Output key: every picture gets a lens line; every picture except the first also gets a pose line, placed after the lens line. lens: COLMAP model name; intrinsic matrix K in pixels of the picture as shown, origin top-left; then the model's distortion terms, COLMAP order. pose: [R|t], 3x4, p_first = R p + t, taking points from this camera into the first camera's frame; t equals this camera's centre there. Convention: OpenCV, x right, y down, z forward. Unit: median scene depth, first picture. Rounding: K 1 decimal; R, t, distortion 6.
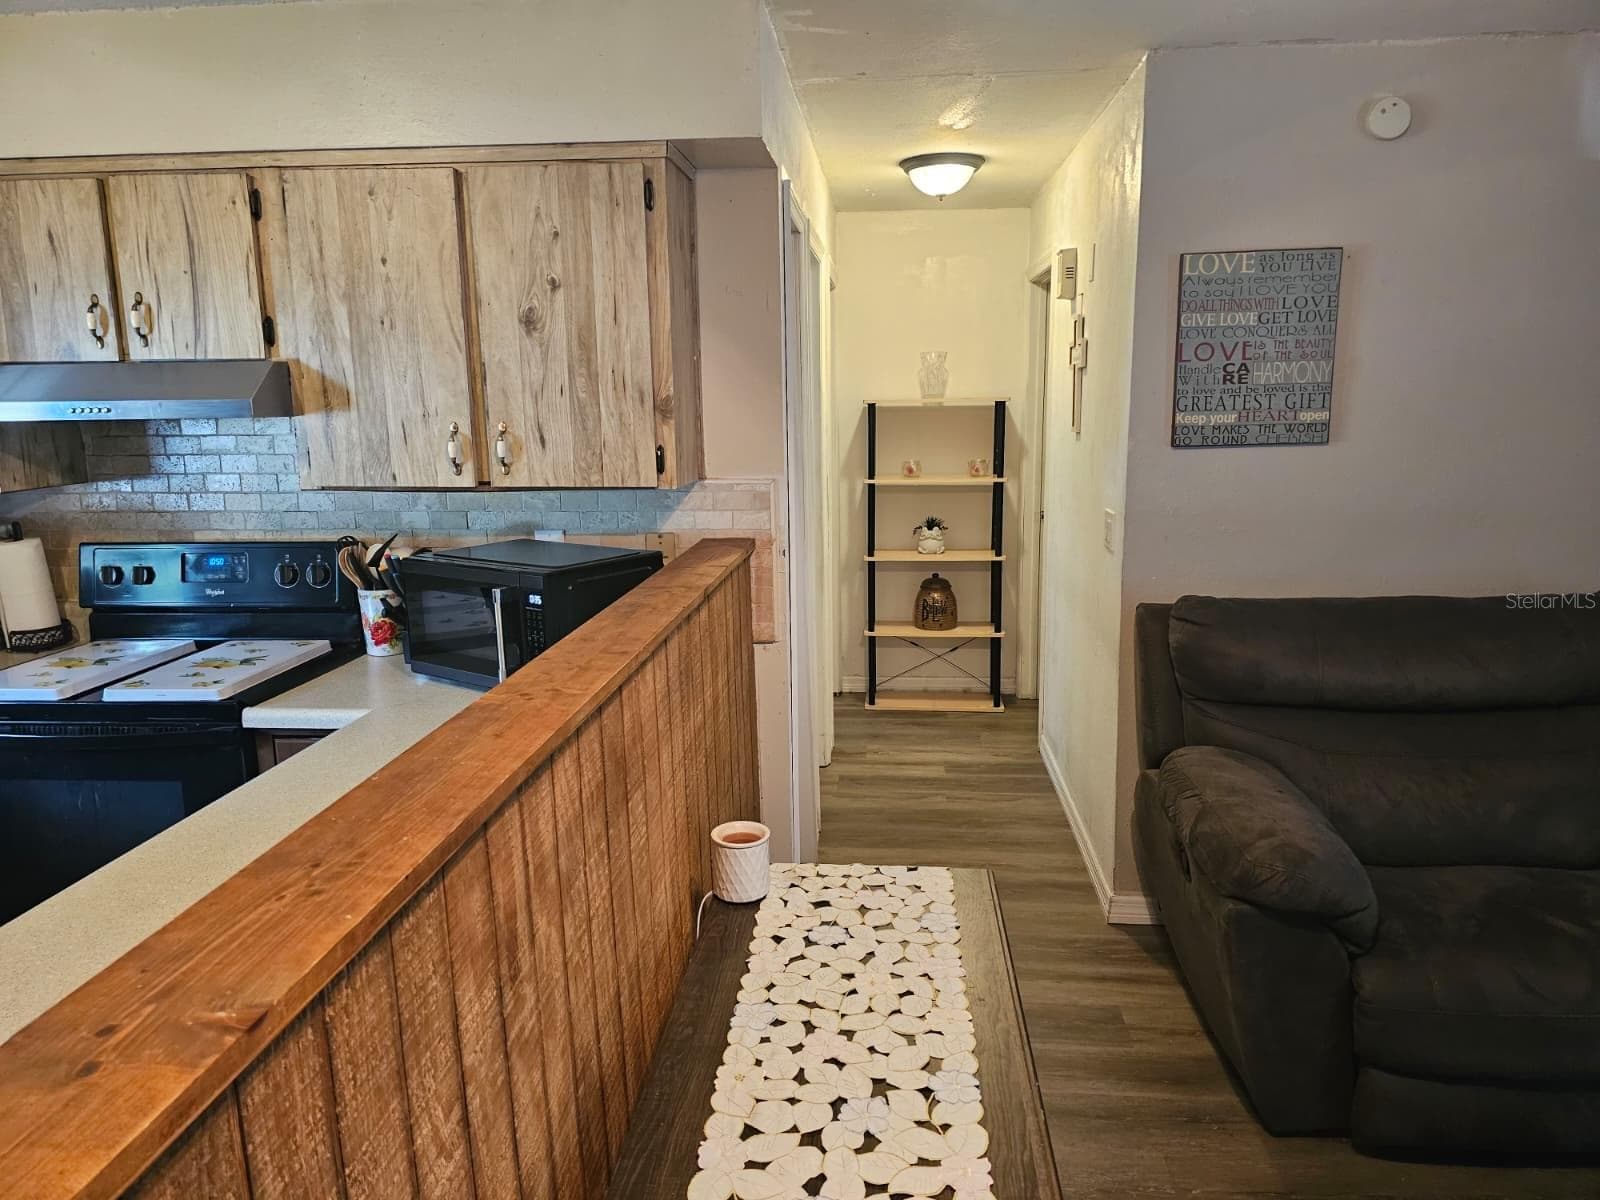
lens RADIAL K [[1072.2, 0, 802.6], [0, 1072.2, 587.8], [0, 0, 1]] dist [0.090942, -0.101606]
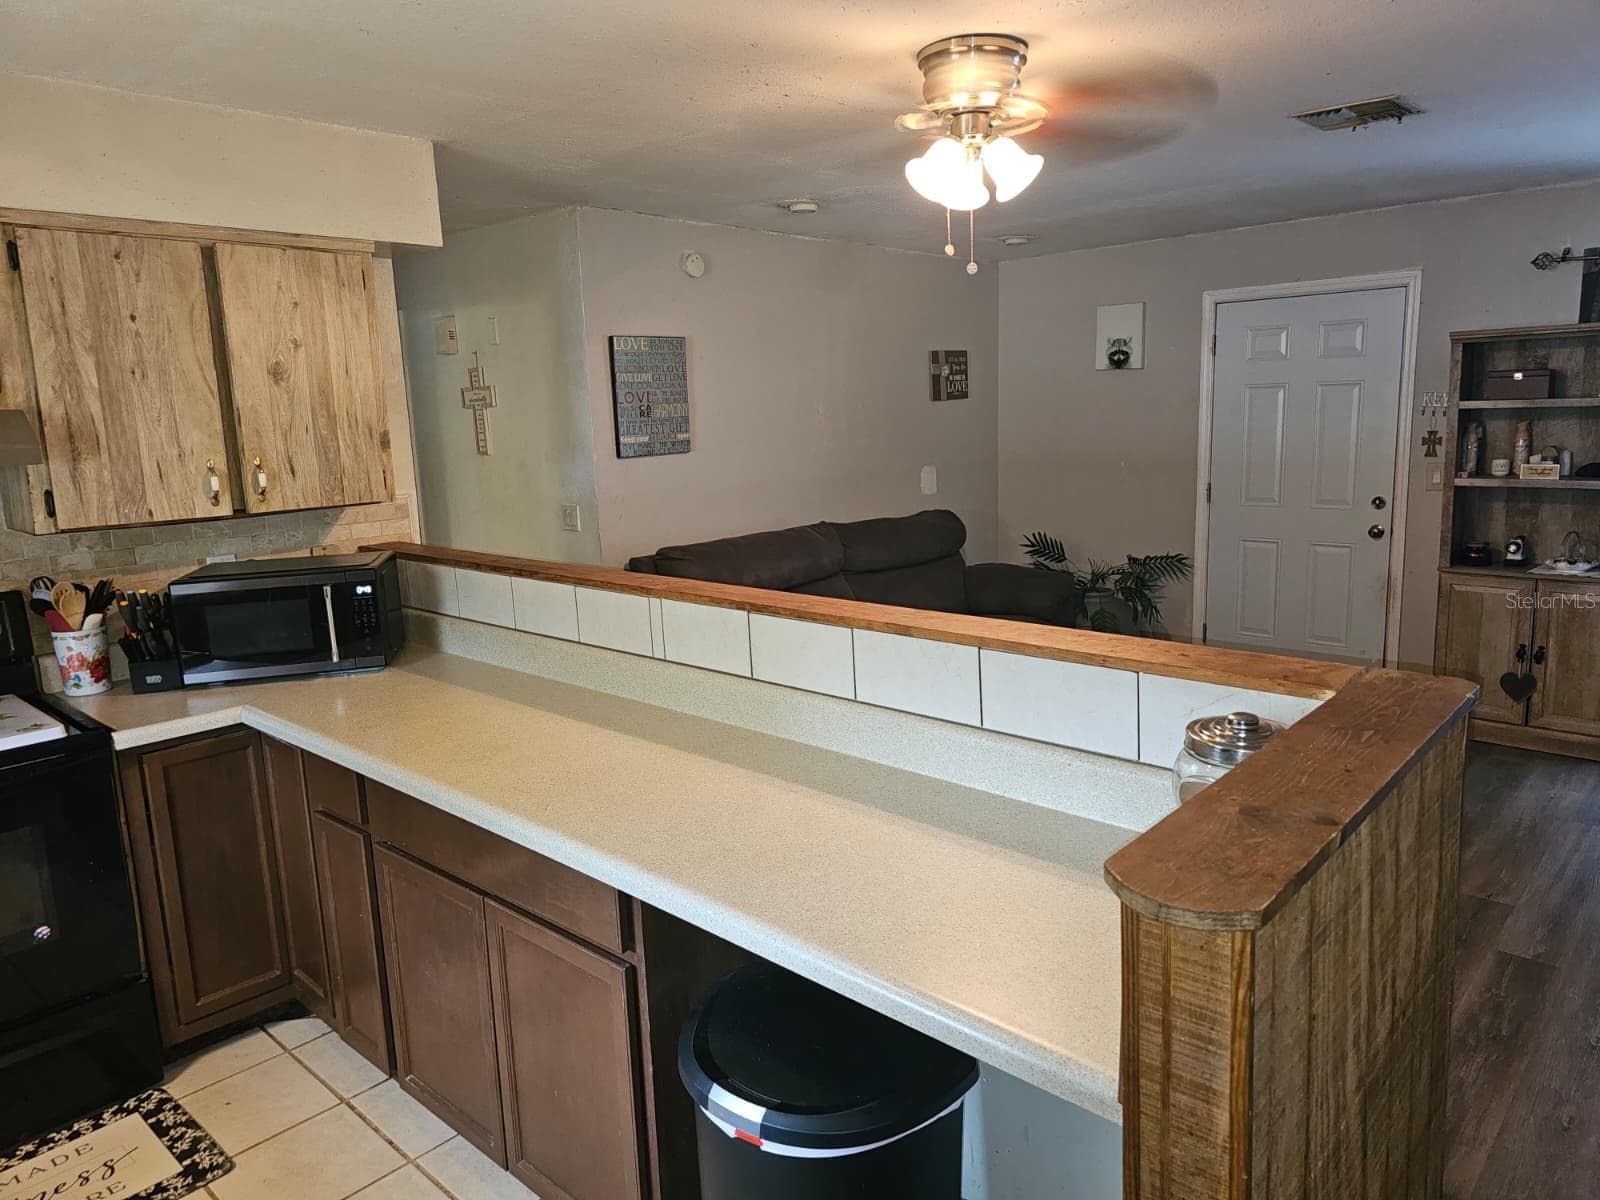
lens RADIAL K [[1059.2, 0, 800.0], [0, 1059.2, 600.0], [0, 0, 1]] dist [0.024672, -0.031282]
pose [[0.624517, -0.148507, 0.766762, -0.823480], [0.164448, 0.984750, 0.056786, 0.031524], [-0.763502, 0.090629, 0.639414, -0.179686]]
